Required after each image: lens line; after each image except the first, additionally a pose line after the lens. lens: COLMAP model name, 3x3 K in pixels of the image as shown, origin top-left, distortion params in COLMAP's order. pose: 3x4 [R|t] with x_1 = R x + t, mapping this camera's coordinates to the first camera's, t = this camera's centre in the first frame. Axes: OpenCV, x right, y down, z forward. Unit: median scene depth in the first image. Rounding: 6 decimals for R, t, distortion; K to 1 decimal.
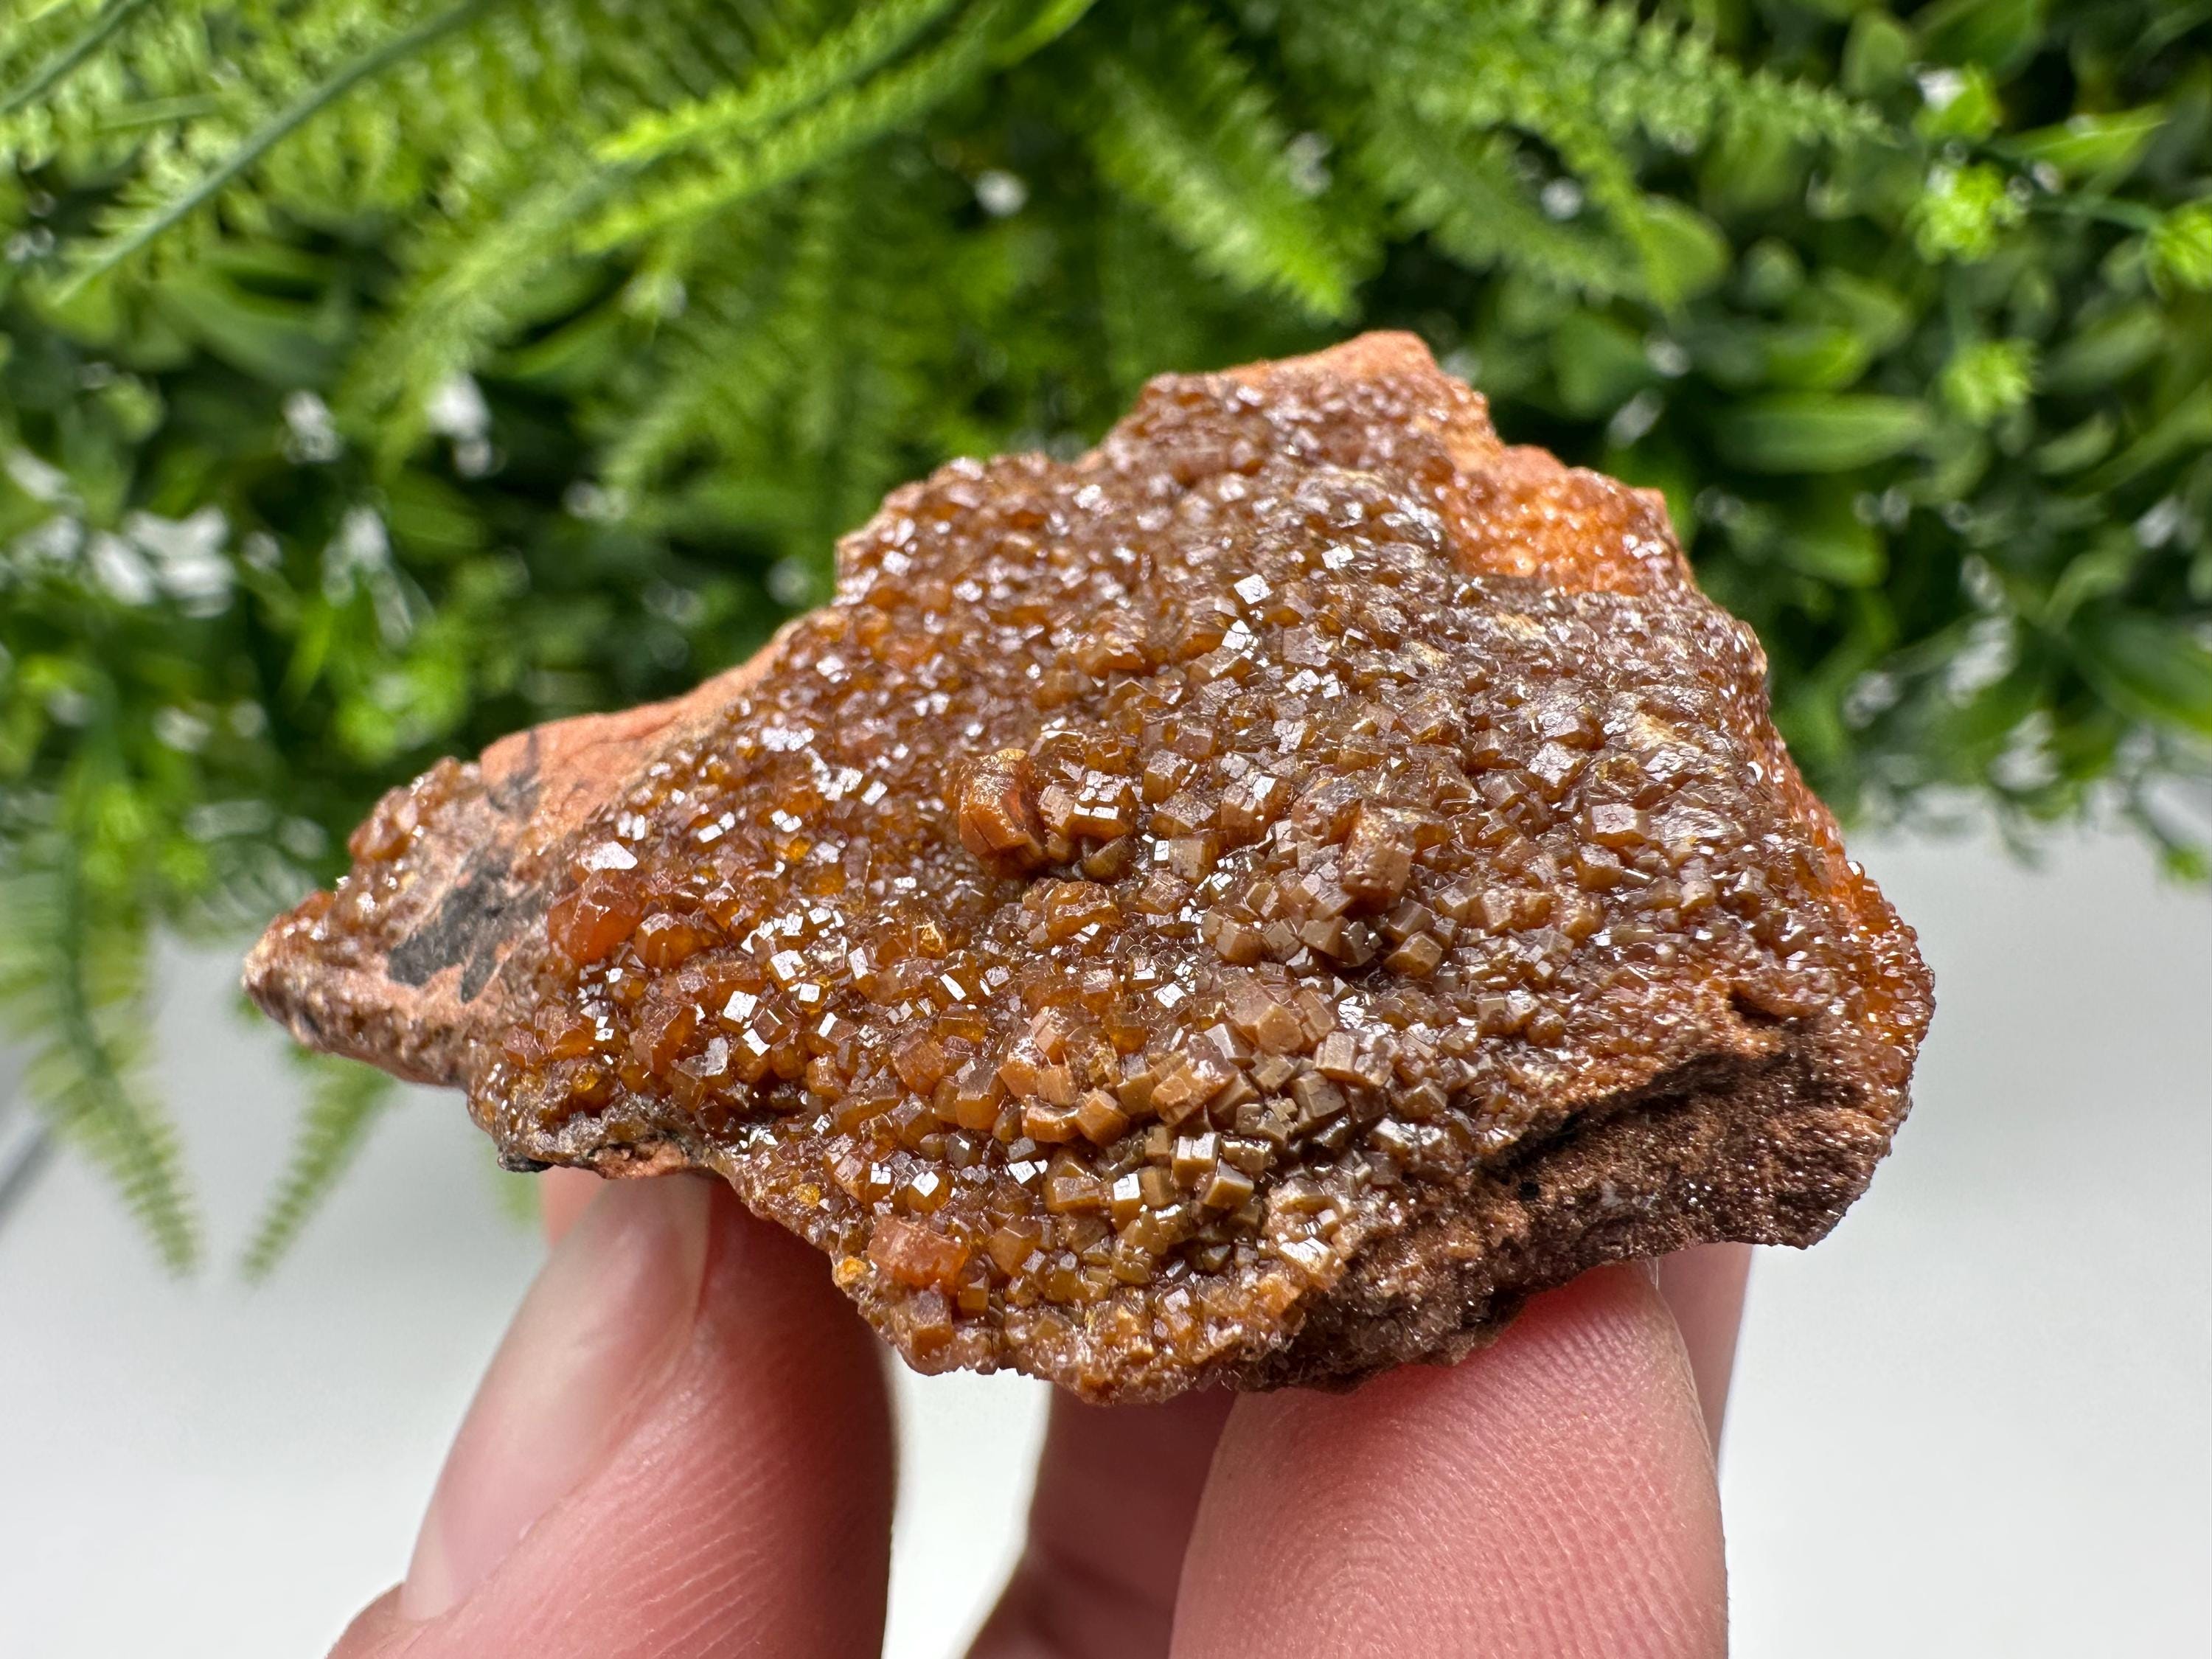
lens RADIAL K [[1782.1, 0, 1104.2], [0, 1782.1, 832.6], [0, 0, 1]] dist [-0.003970, 0.008069]
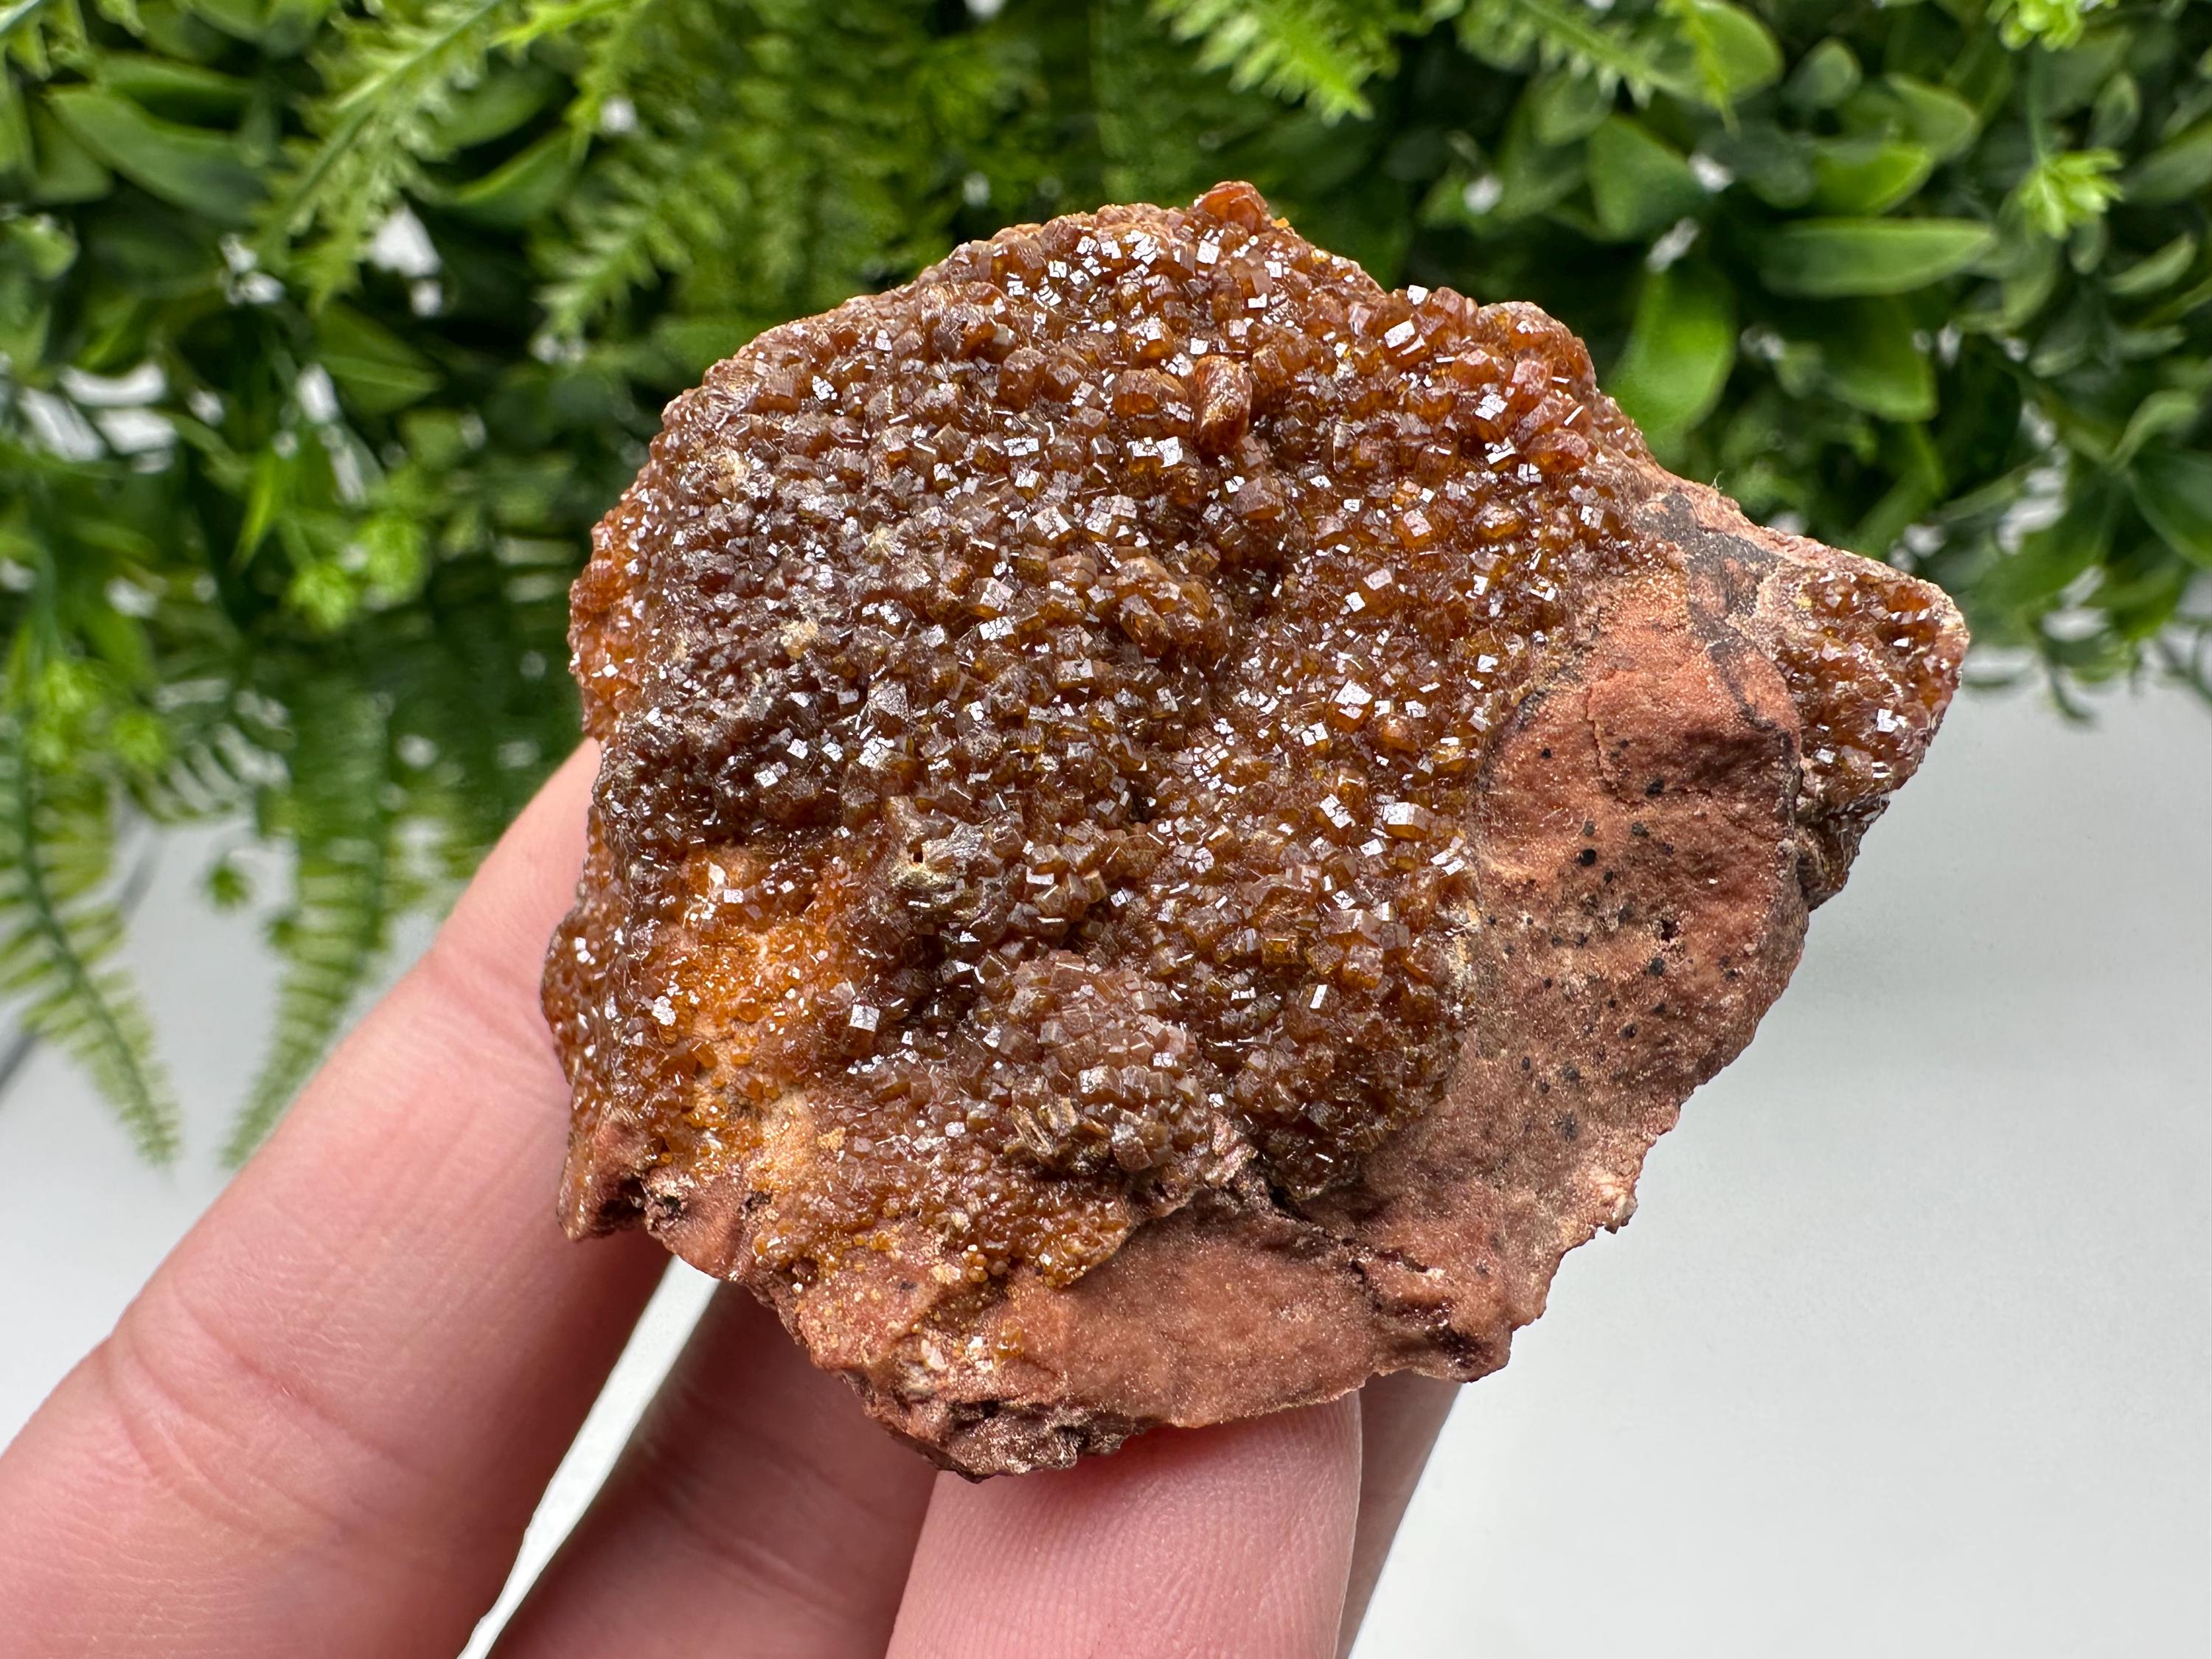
lens RADIAL K [[1769.9, 0, 1110.8], [0, 1769.9, 830.5], [0, 0, 1]] dist [0.008886, -0.006914]
pose [[0.999946, -0.009272, -0.004590, 0.007953], [0.009577, 0.997382, 0.071671, 0.002516], [0.003913, -0.071711, 0.997418, 0.068359]]
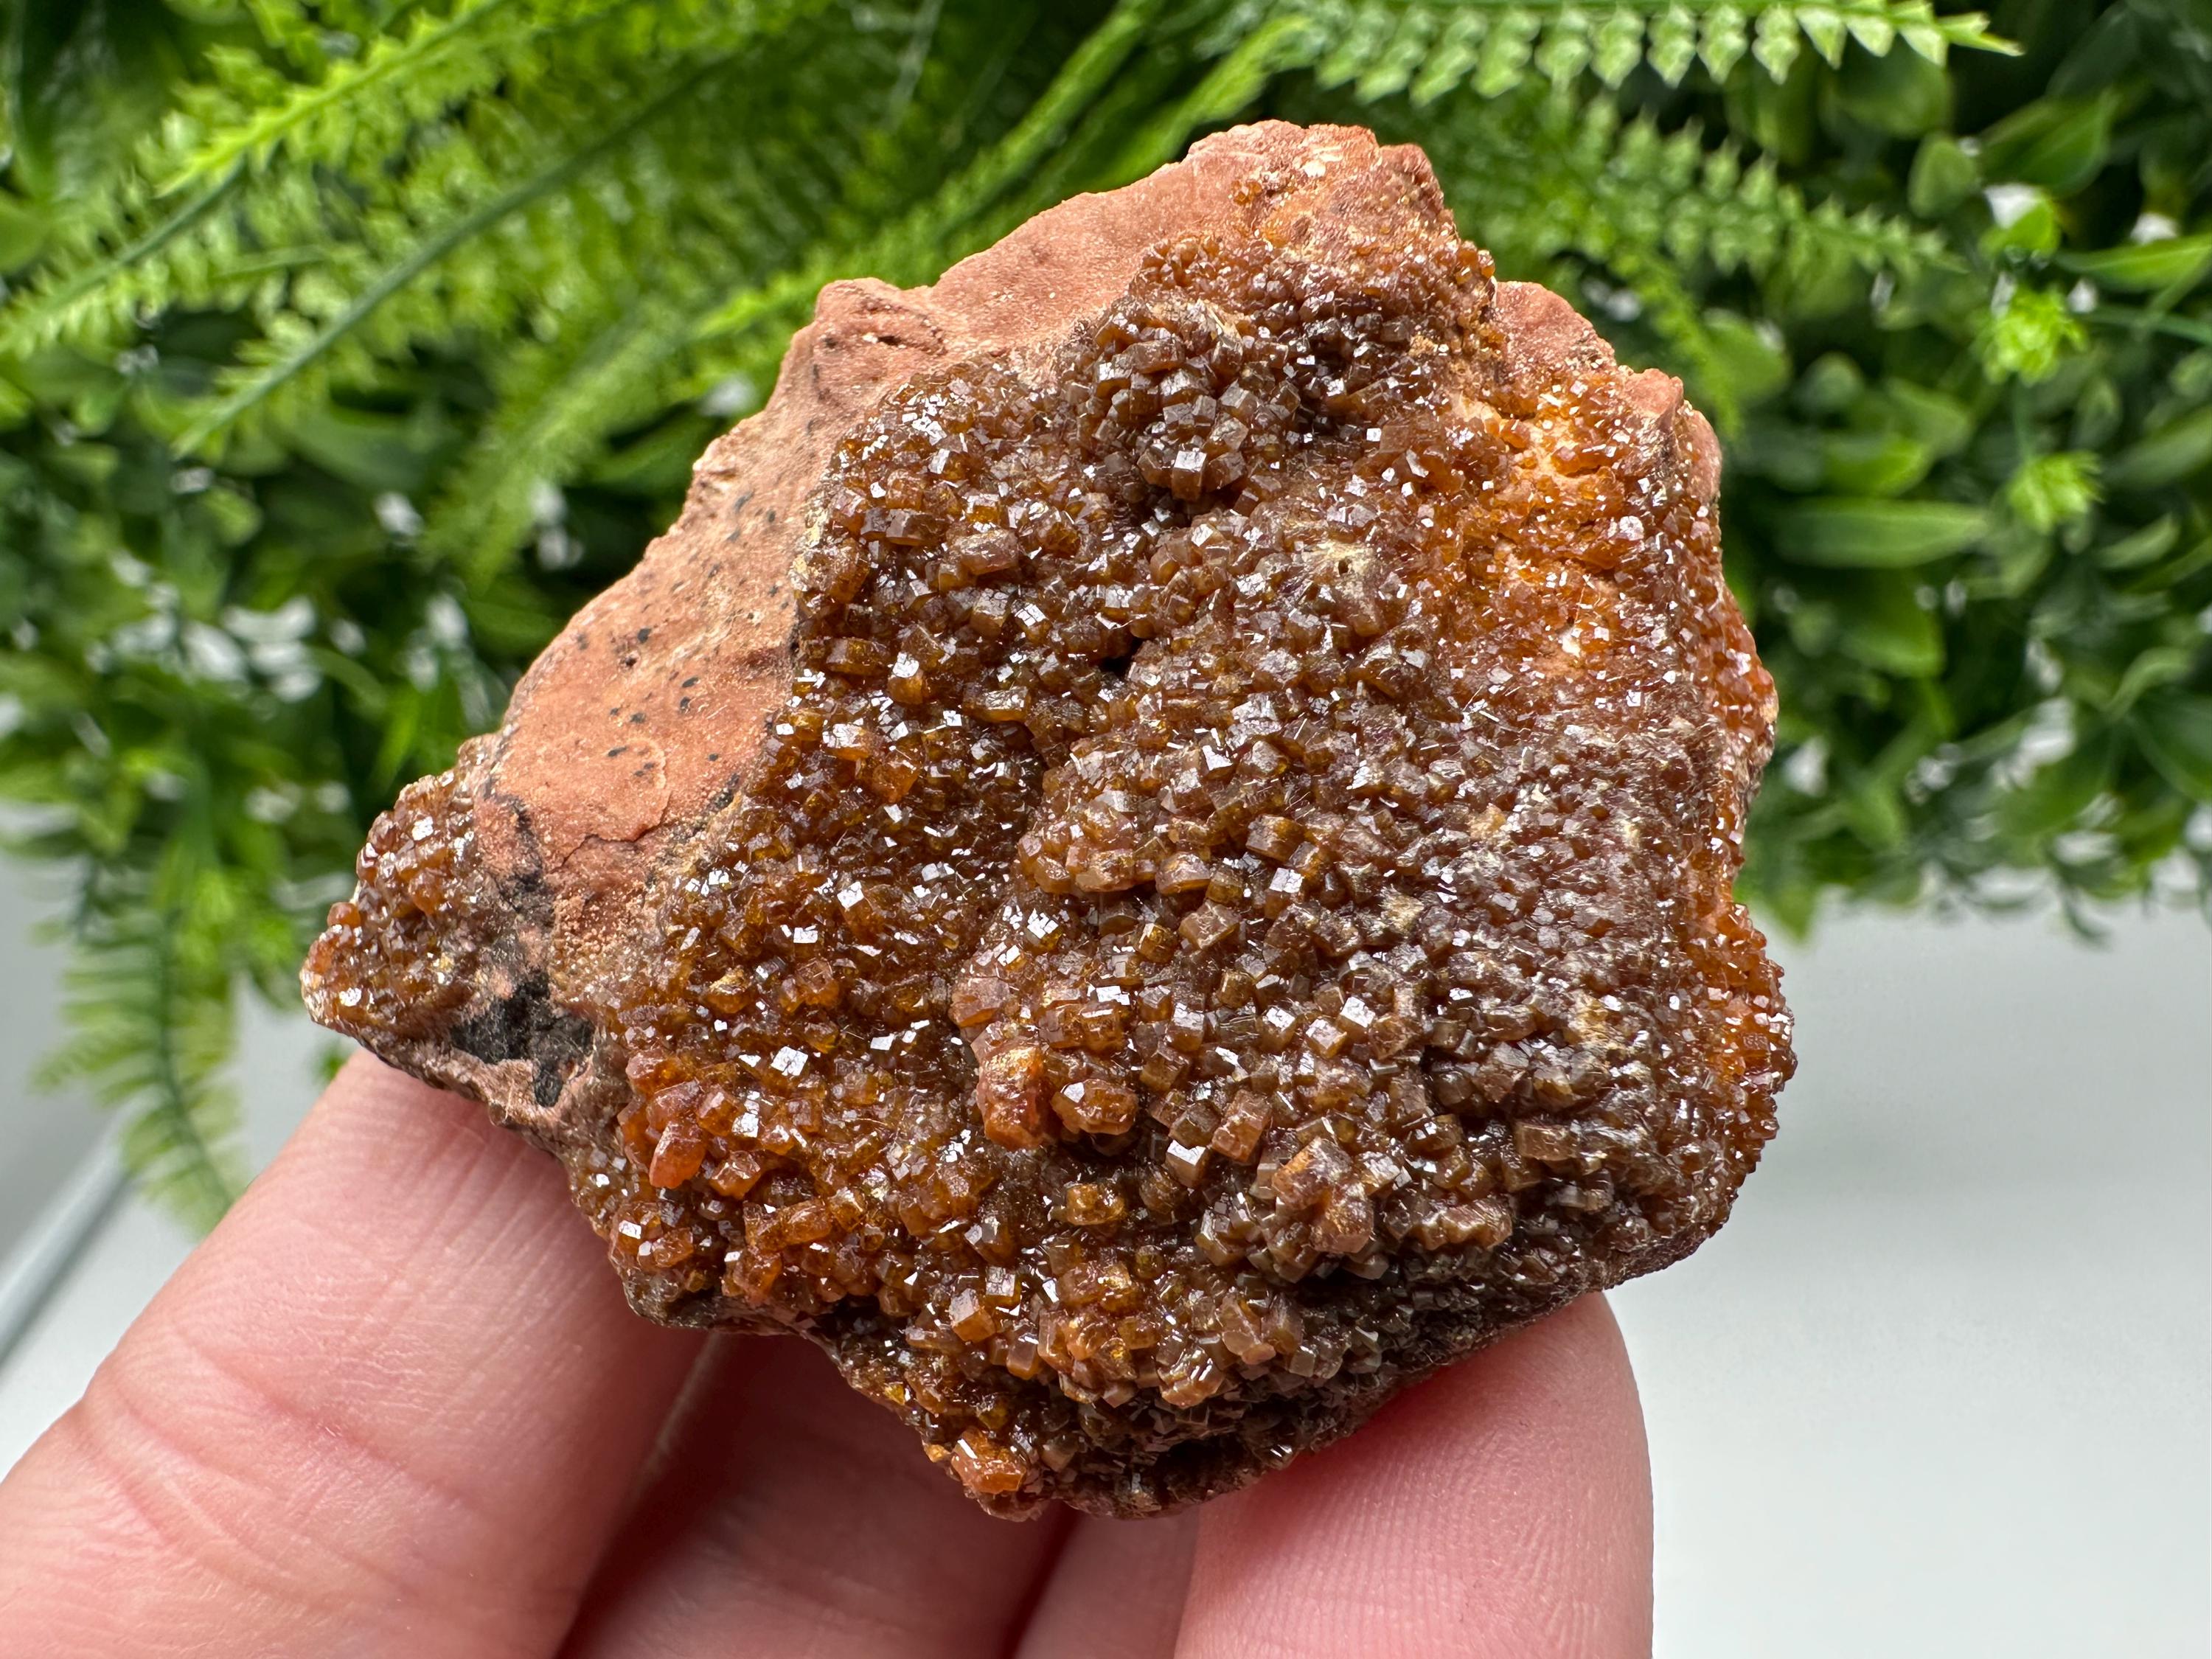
lens RADIAL K [[1782.1, 0, 1104.2], [0, 1782.1, 832.6], [0, 0, 1]] dist [-0.003970, 0.008069]
pose [[0.999633, 0.003429, -0.026875, -0.011343], [-0.003577, 0.999979, -0.005446, -0.052890], [0.026856, 0.005540, 0.999624, -0.019717]]
